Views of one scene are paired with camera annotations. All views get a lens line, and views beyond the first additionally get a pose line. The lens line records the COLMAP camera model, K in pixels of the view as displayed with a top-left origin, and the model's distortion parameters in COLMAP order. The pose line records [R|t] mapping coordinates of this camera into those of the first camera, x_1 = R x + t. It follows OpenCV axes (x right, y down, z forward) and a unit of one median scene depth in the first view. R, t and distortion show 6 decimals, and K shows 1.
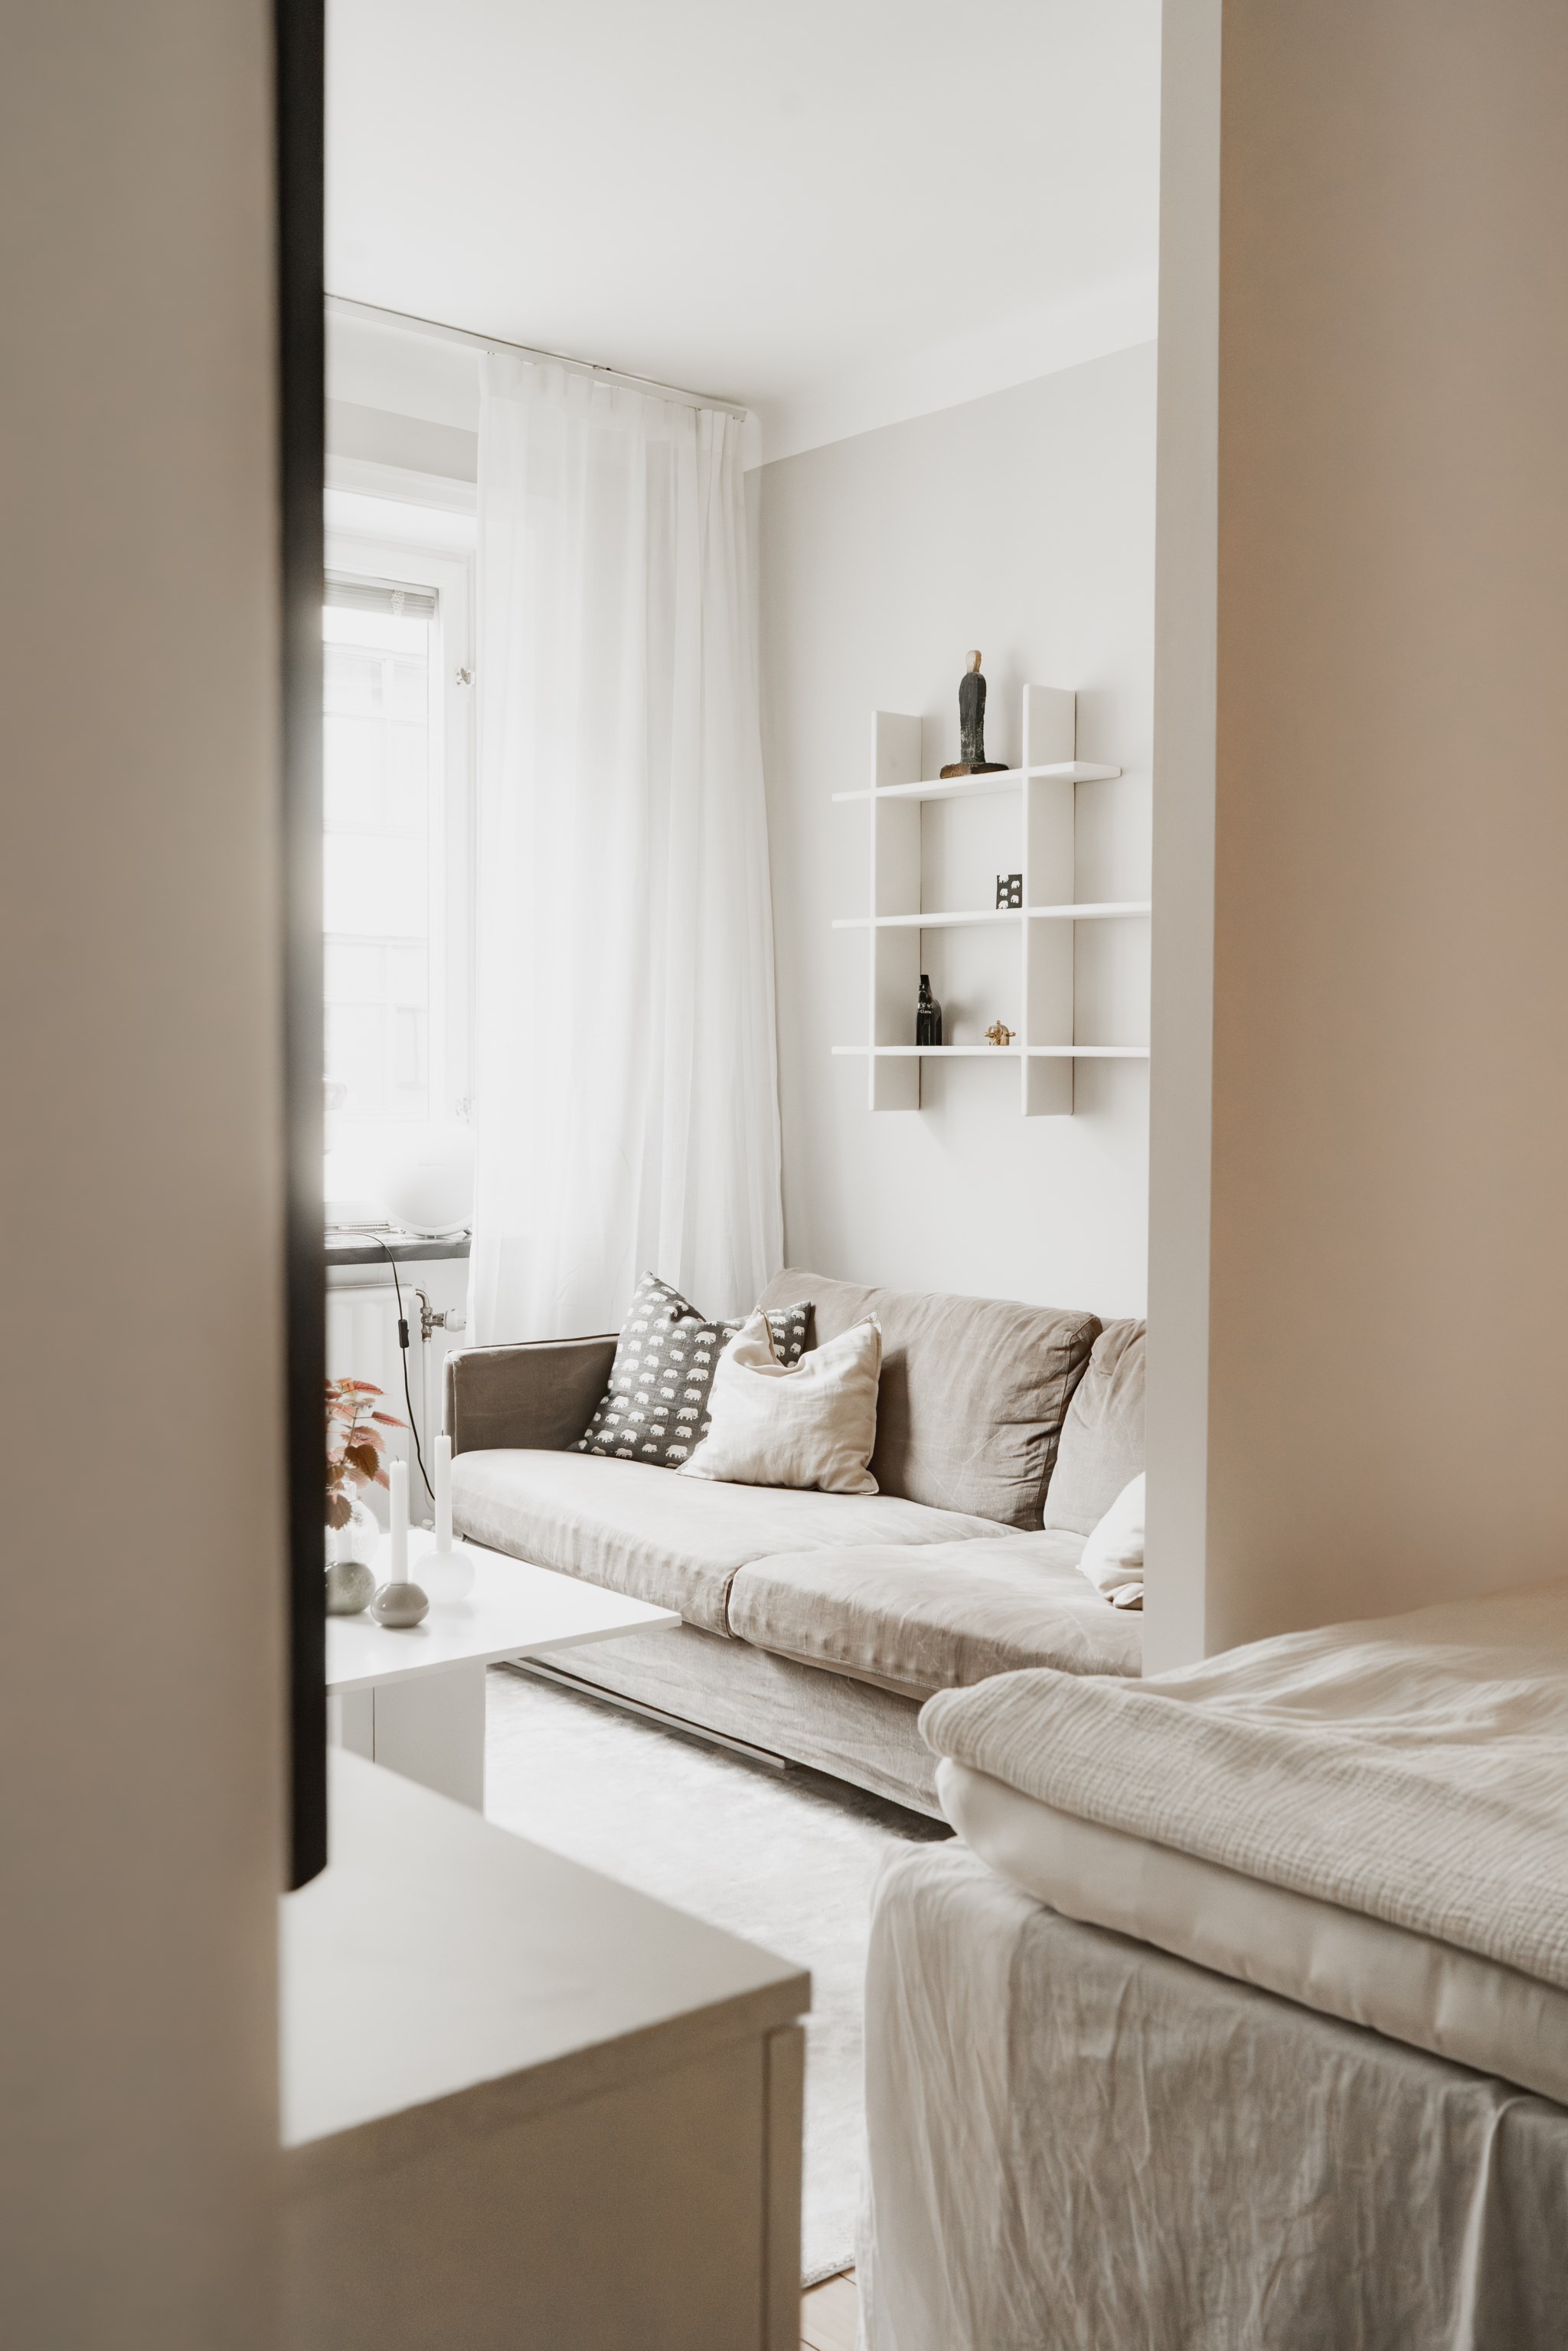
lens RADIAL K [[2328.3, 0, 777.0], [0, 2328.3, 1111.7], [0, 0, 1]] dist [-0.003536, 0.000000]
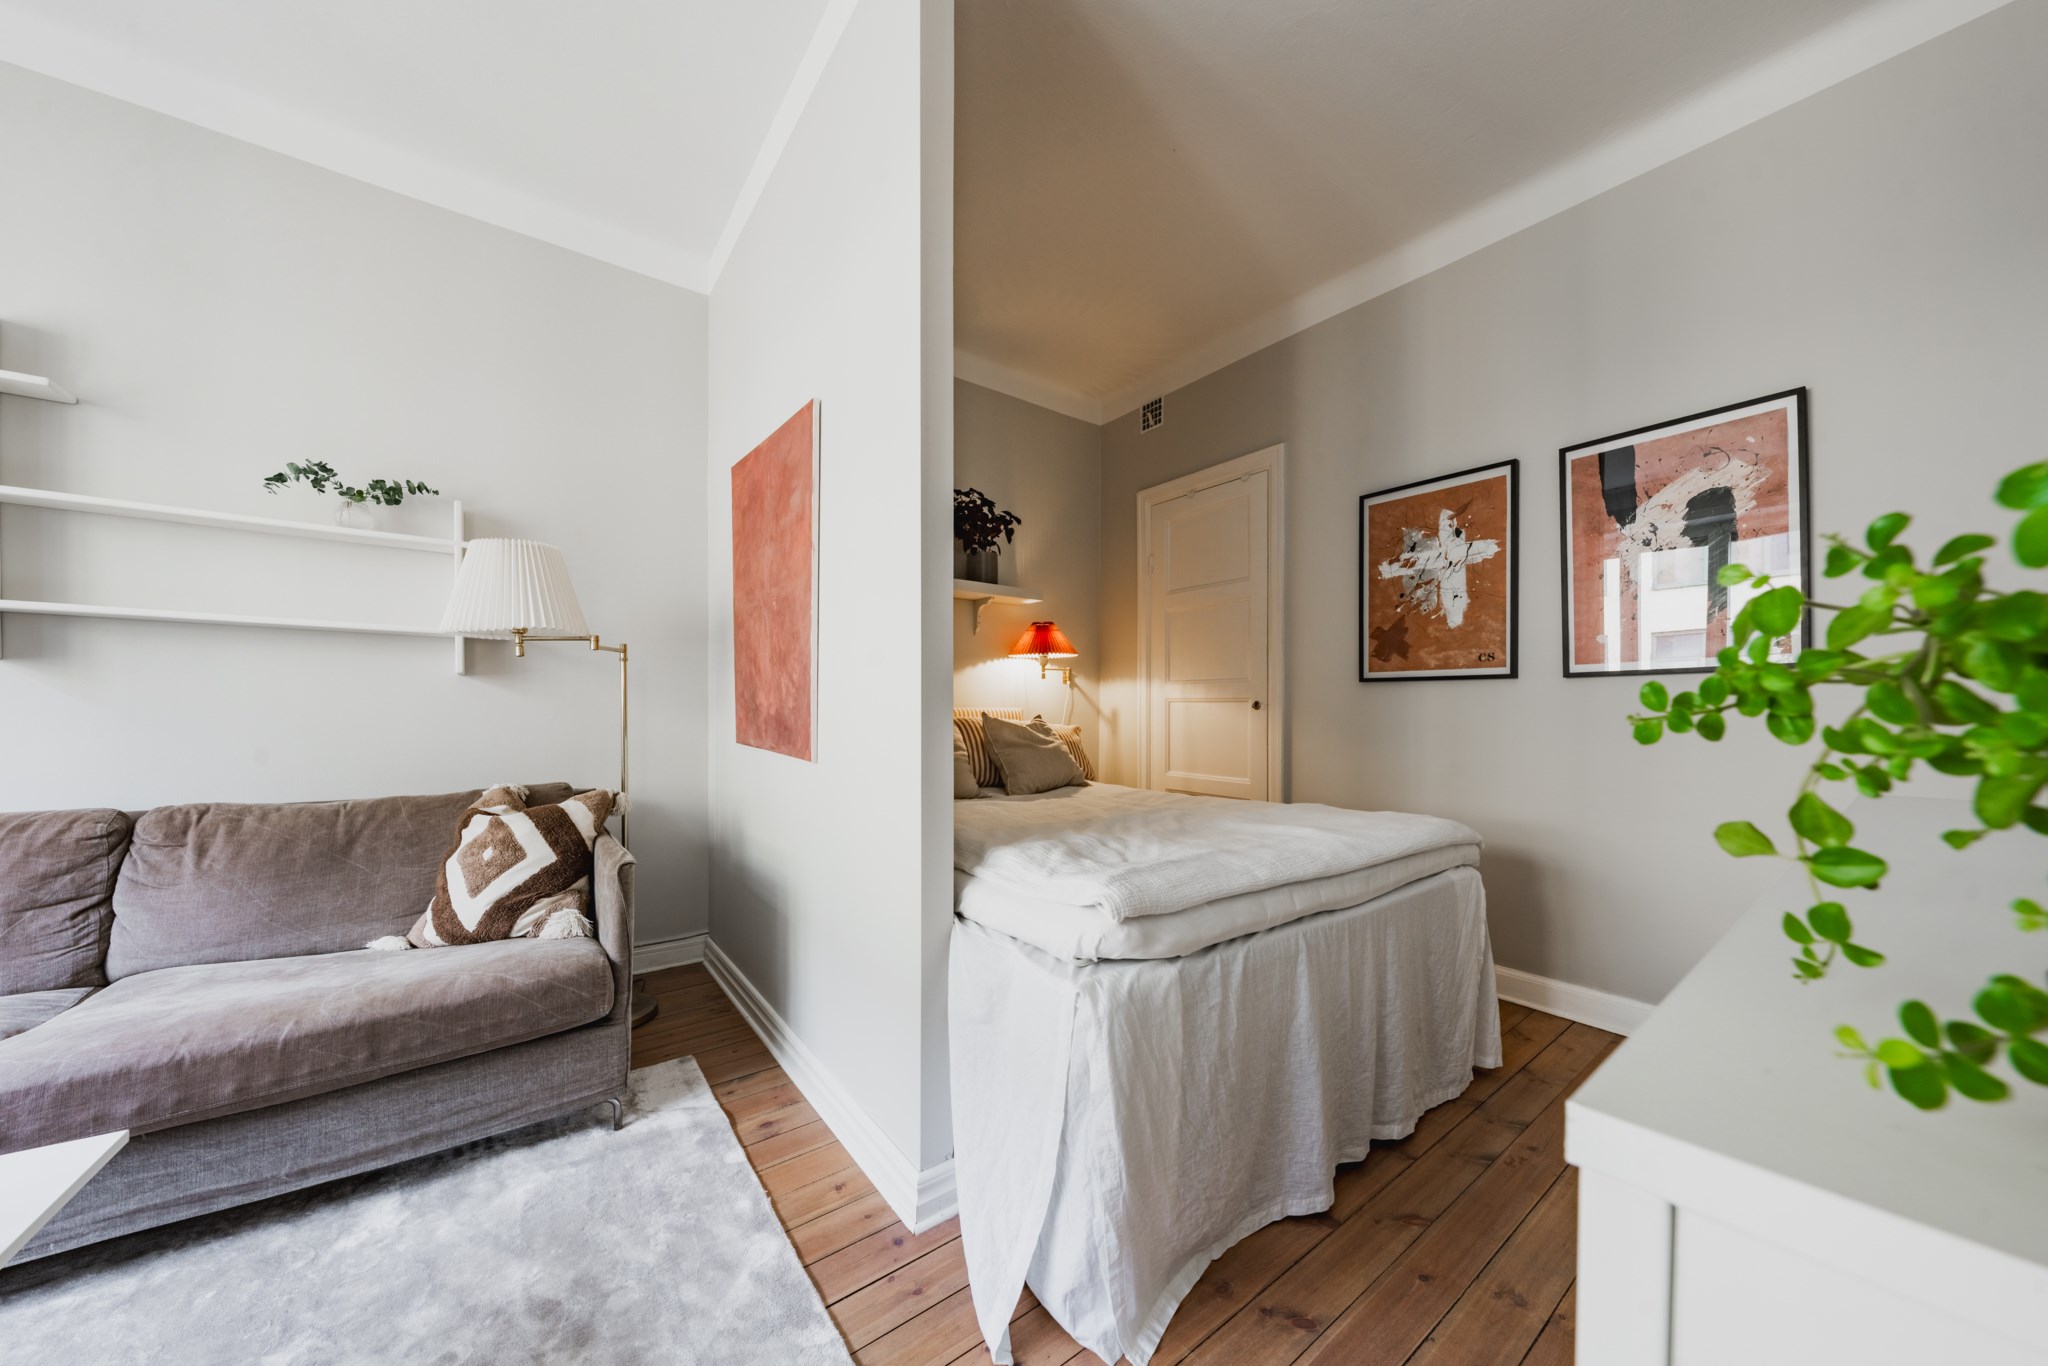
lens RADIAL K [[702.7, 0, 1018.6], [0, 702.7, 706.6], [0, 0, 1]] dist [-0.005847, -0.000128]
pose [[0.030698, 0.001633, 0.999527, -0.225043], [0.020580, 0.999786, -0.002266, 0.038376], [-0.999317, 0.020640, 0.030657, 0.447544]]
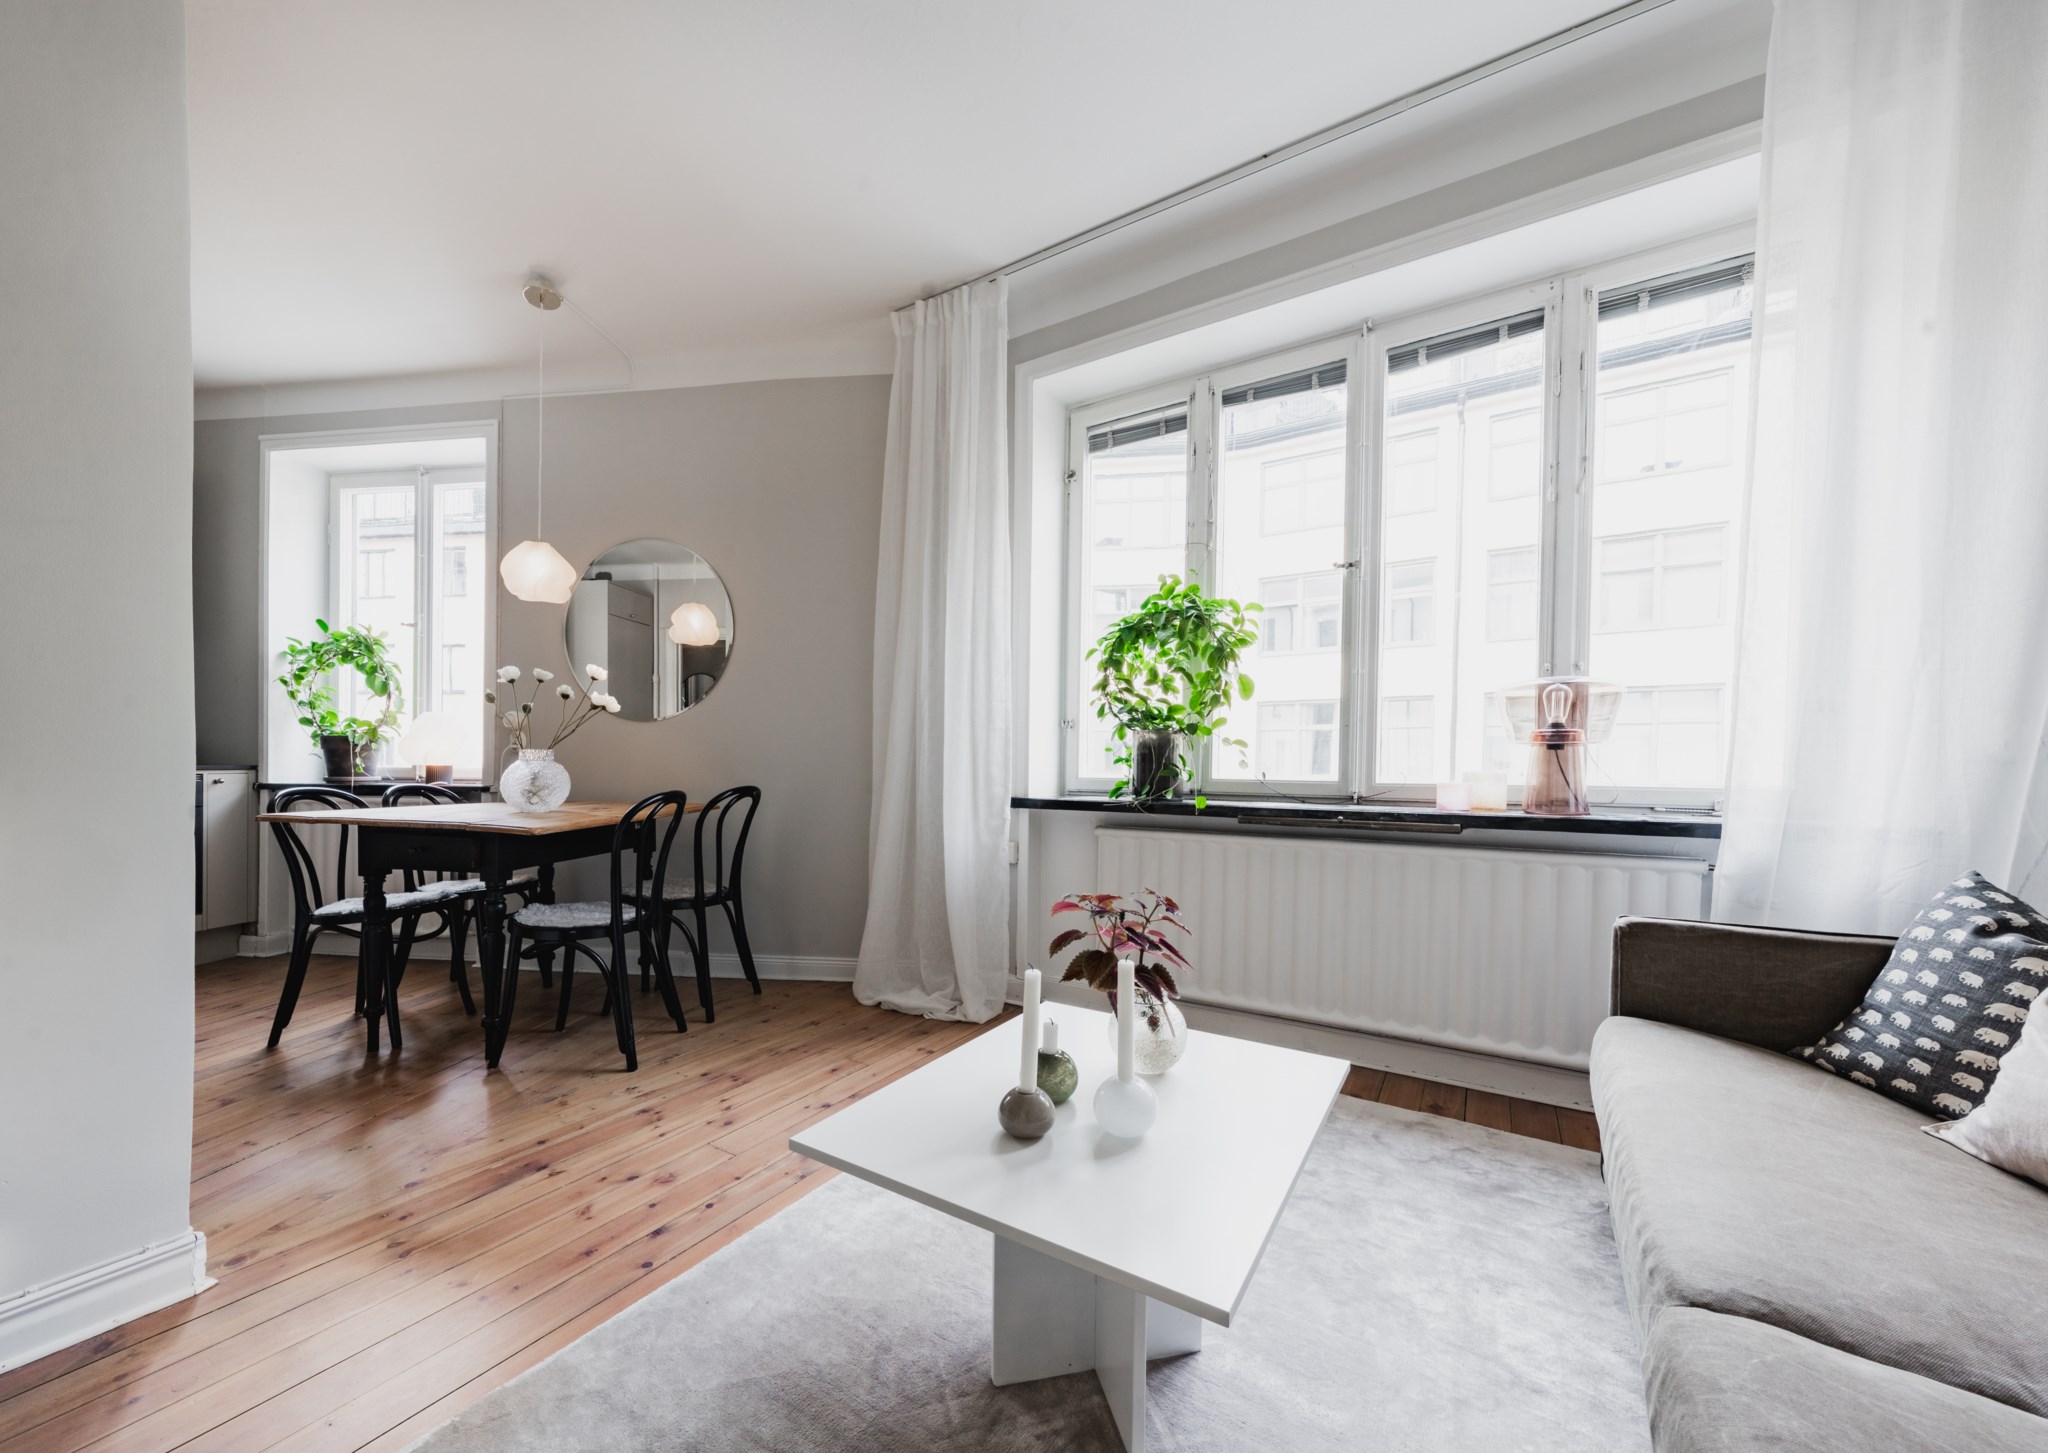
lens RADIAL K [[737.7, 0, 1010.3], [0, 737.7, 777.2], [0, 0, 1]] dist [-0.008127, -0.000451]
pose [[0.313209, 0.011219, -0.949618, 0.084787], [-0.034215, 0.999414, 0.000523, 0.048922], [0.949068, 0.032327, 0.313409, 0.624587]]
